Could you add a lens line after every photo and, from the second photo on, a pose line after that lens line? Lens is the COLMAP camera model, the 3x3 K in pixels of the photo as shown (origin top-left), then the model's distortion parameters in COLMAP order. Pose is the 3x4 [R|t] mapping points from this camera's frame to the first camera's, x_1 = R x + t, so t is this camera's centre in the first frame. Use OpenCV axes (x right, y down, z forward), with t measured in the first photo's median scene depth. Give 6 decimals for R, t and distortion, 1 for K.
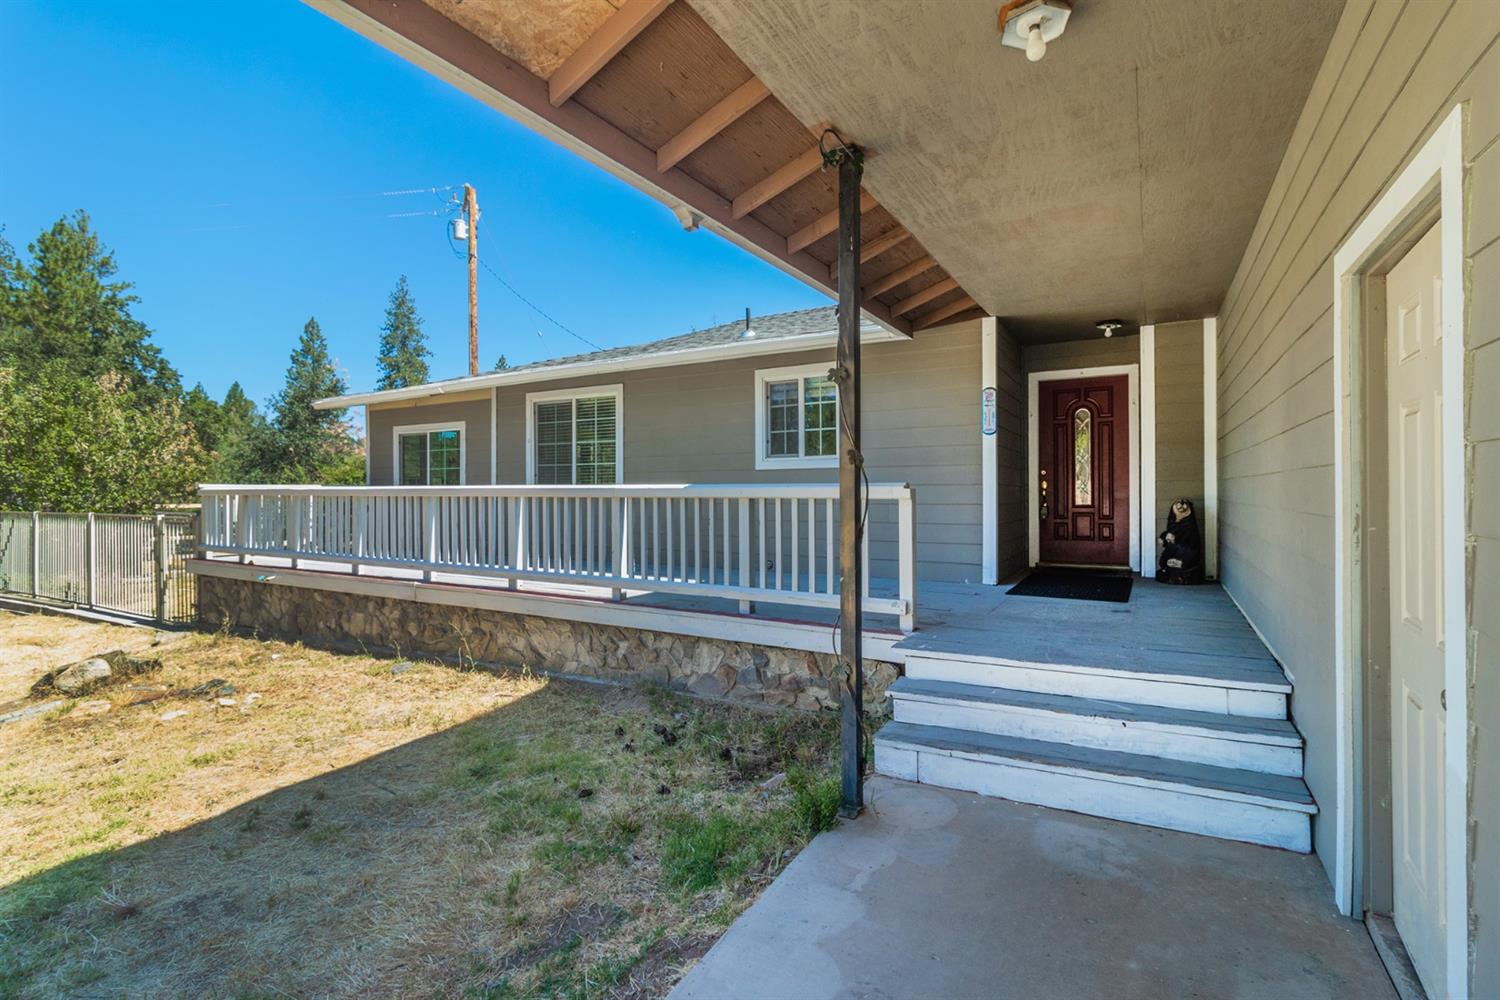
lens RADIAL K [[700.5, 0, 751.5], [0, 700.5, 488.6], [0, 0, 1]] dist [-0.000832, -0.000789]
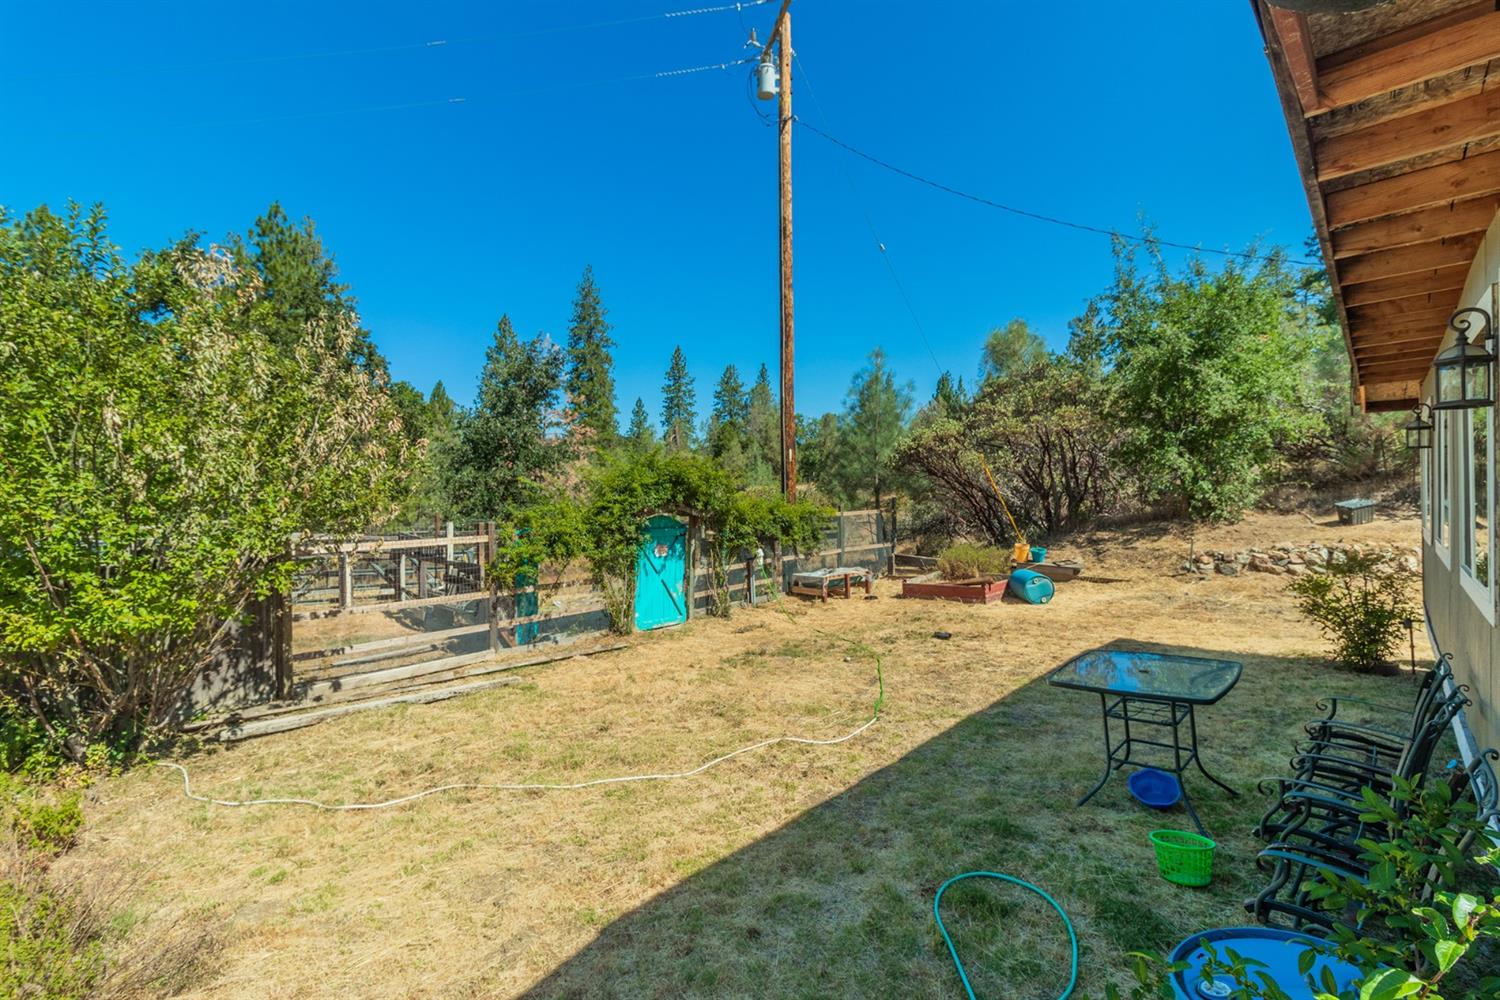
lens RADIAL K [[700.5, 0, 751.5], [0, 700.5, 488.6], [0, 0, 1]] dist [-0.000832, -0.000789]
pose [[0.977323, 0.001753, -0.211746, -0.170262], [0.000687, 0.999934, 0.011447, -0.008128], [0.211752, -0.011333, 0.977258, 0.220191]]
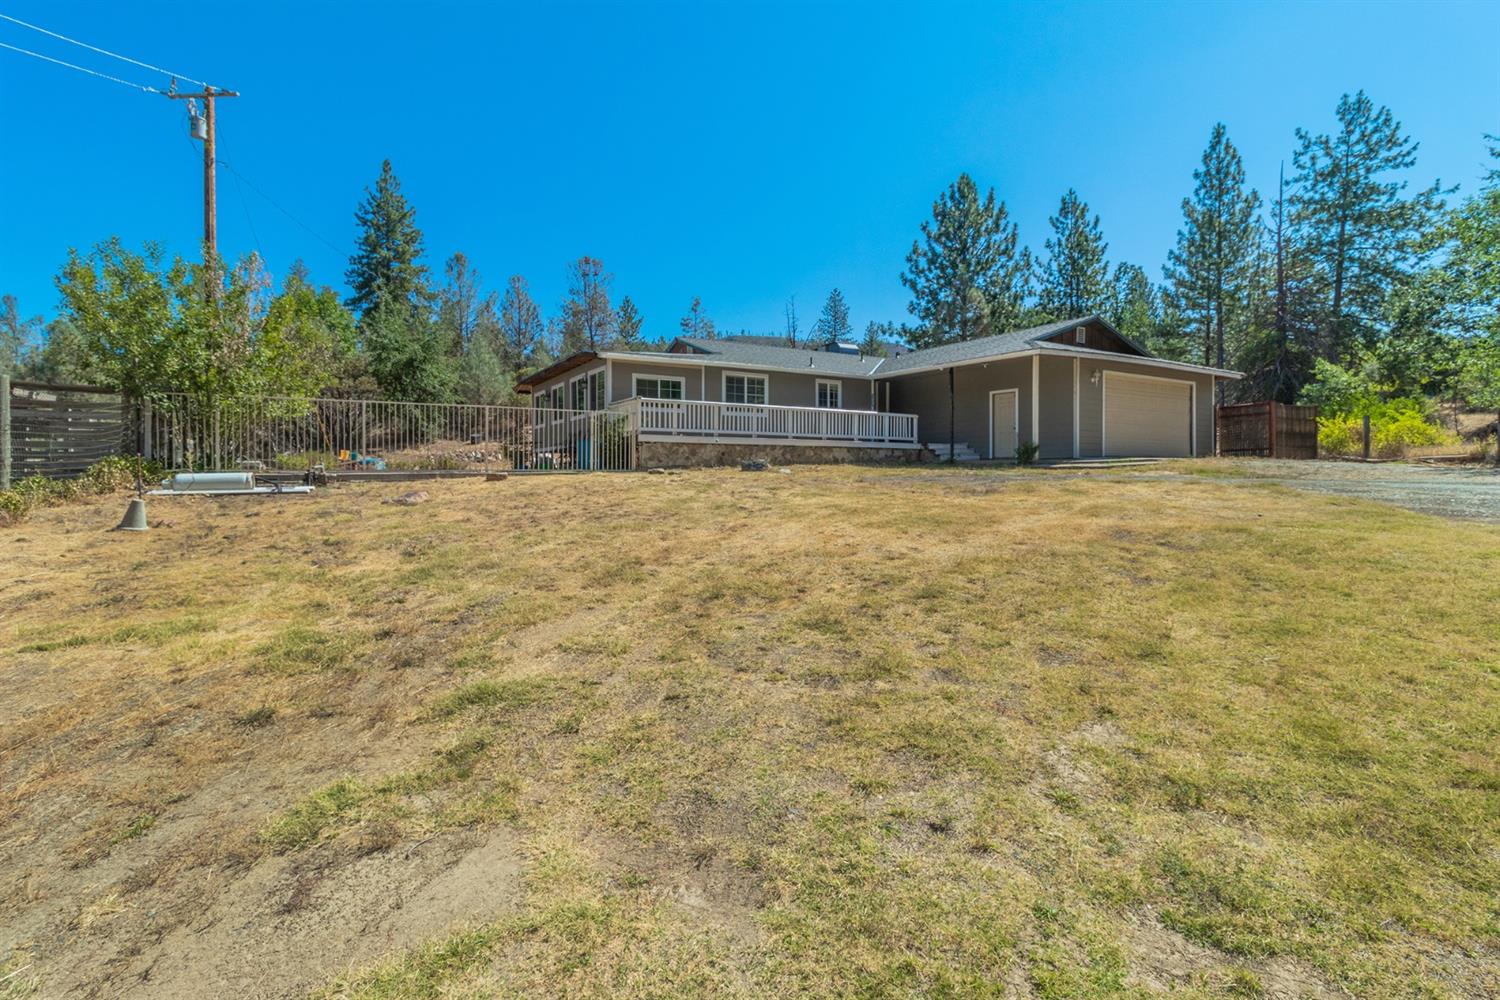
lens RADIAL K [[700.5, 0, 751.5], [0, 700.5, 488.6], [0, 0, 1]] dist [-0.000832, -0.000789]
pose [[0.491527, -0.019070, 0.870654, -0.496019], [-0.006082, 0.999661, 0.025329, 0.042119], [-0.870841, -0.017745, 0.491244, -0.048267]]
